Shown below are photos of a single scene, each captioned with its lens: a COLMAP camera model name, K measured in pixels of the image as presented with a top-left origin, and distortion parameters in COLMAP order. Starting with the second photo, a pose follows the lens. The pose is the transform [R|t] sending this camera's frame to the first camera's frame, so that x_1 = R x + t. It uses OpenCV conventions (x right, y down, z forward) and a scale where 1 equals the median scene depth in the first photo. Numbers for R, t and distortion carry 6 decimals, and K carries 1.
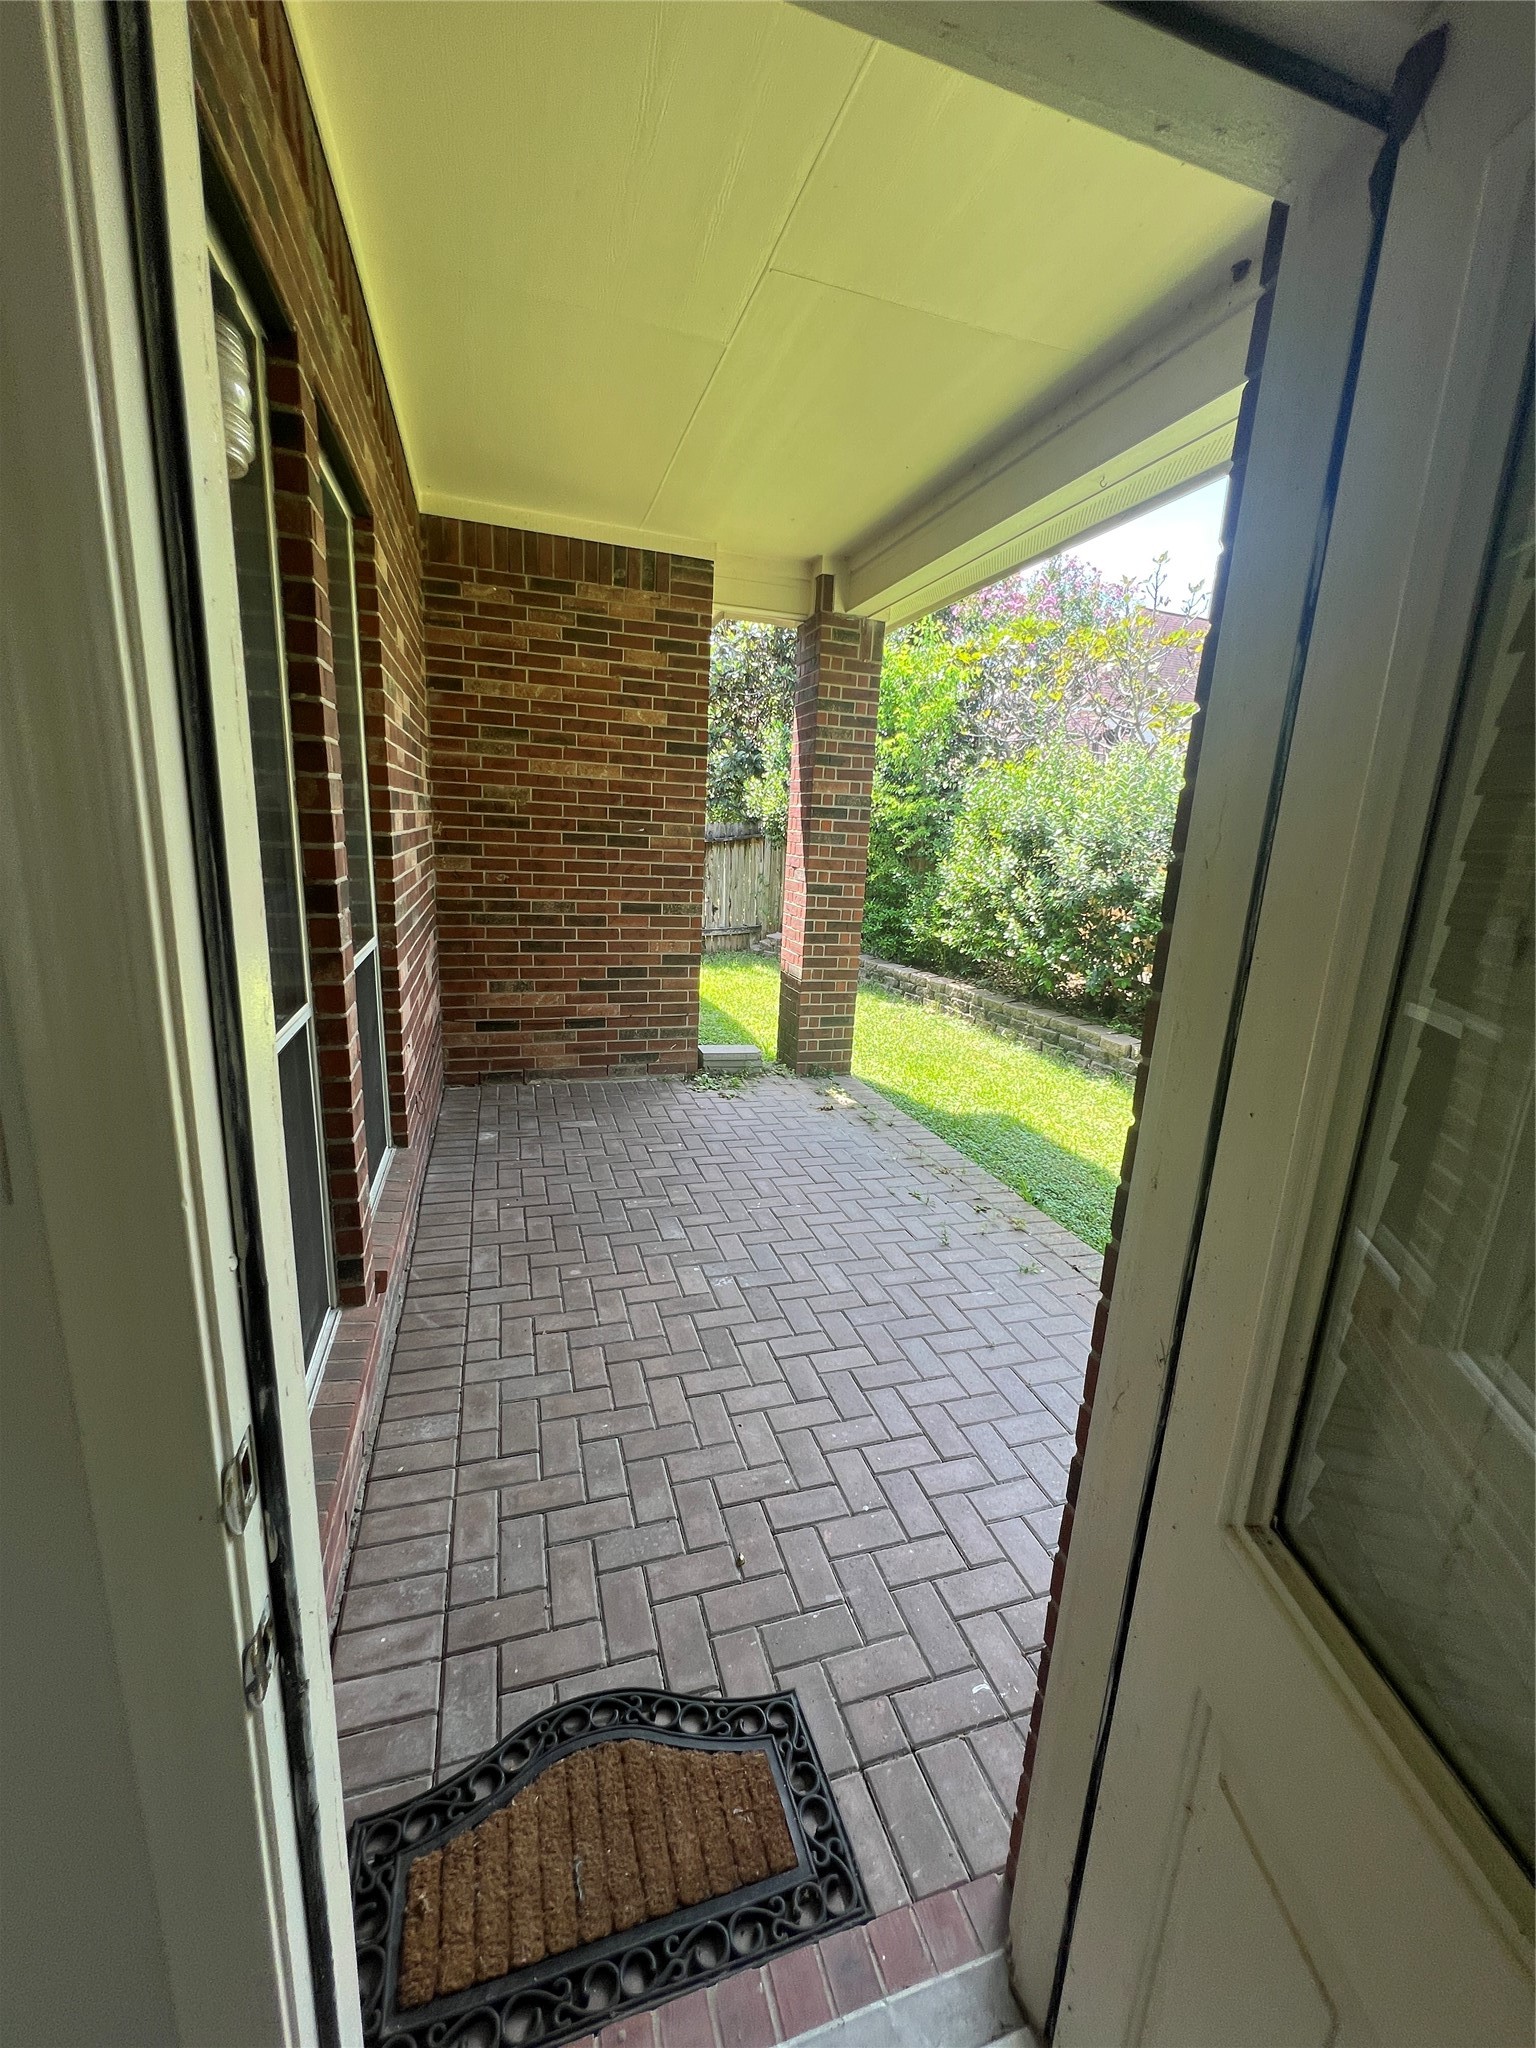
lens RADIAL K [[822.1, 0, 770.7], [0, 822.1, 1025.2], [0, 0, 1]] dist [-0.003369, -0.000171]
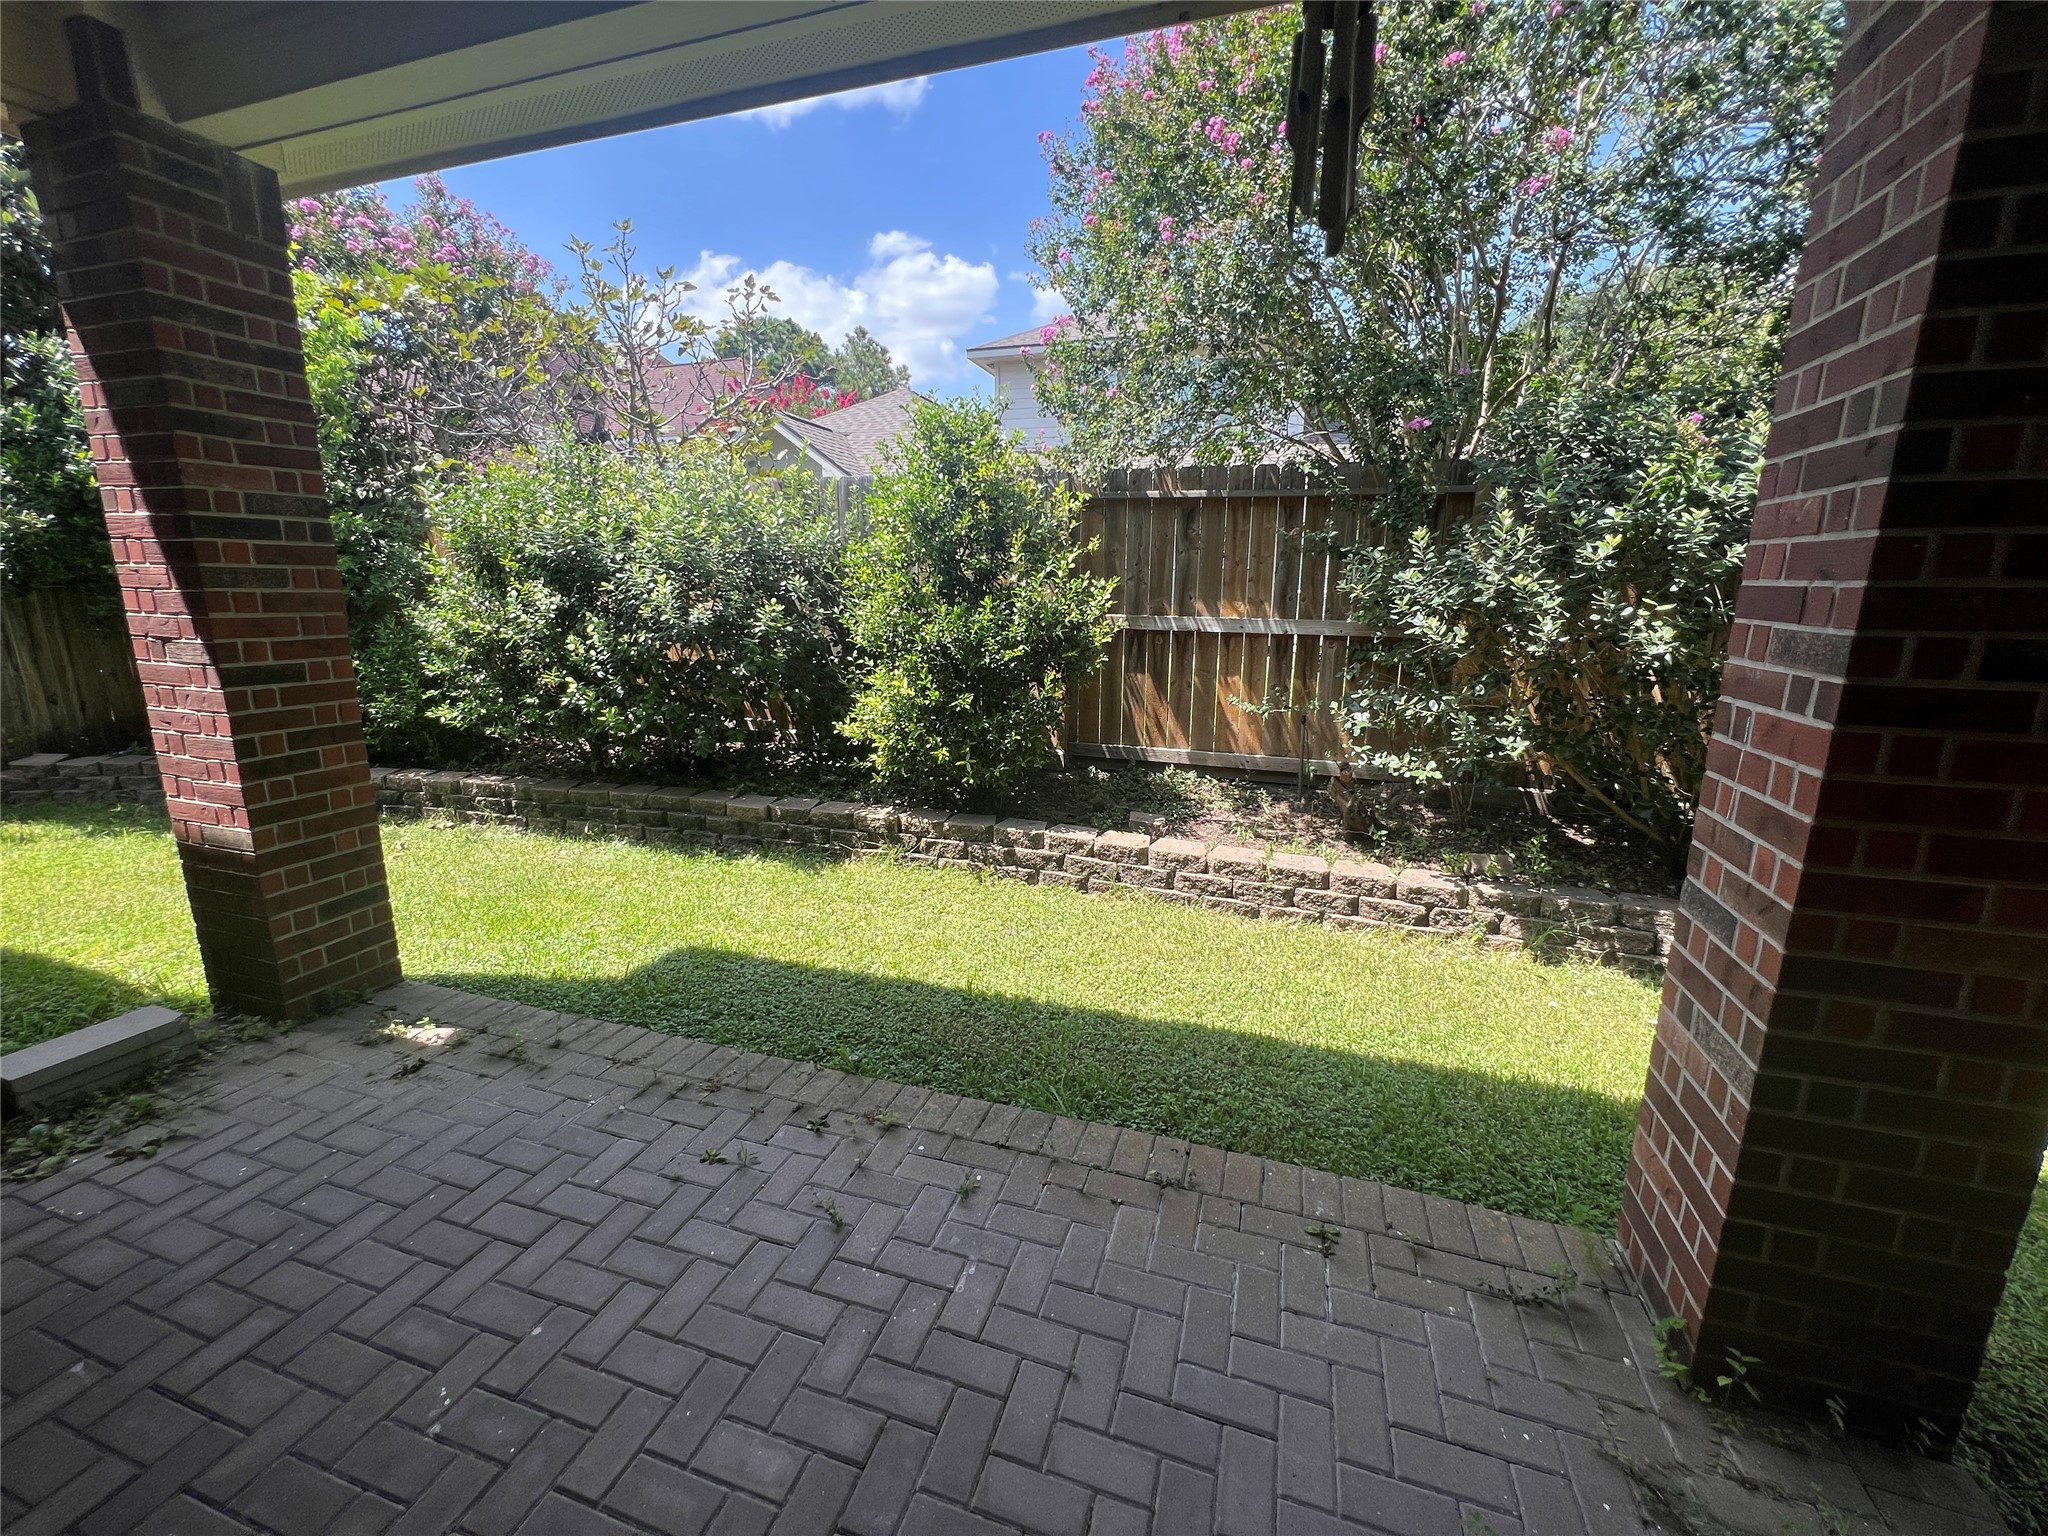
lens RADIAL K [[822.1, 0, 1029.9], [0, 822.1, 763.0], [0, 0, 1]] dist [-0.003369, -0.000171]
pose [[0.585572, -0.214453, 0.781738, -0.064239], [0.205334, 0.972160, 0.112882, -0.063786], [-0.784183, 0.094417, 0.613305, 0.277651]]
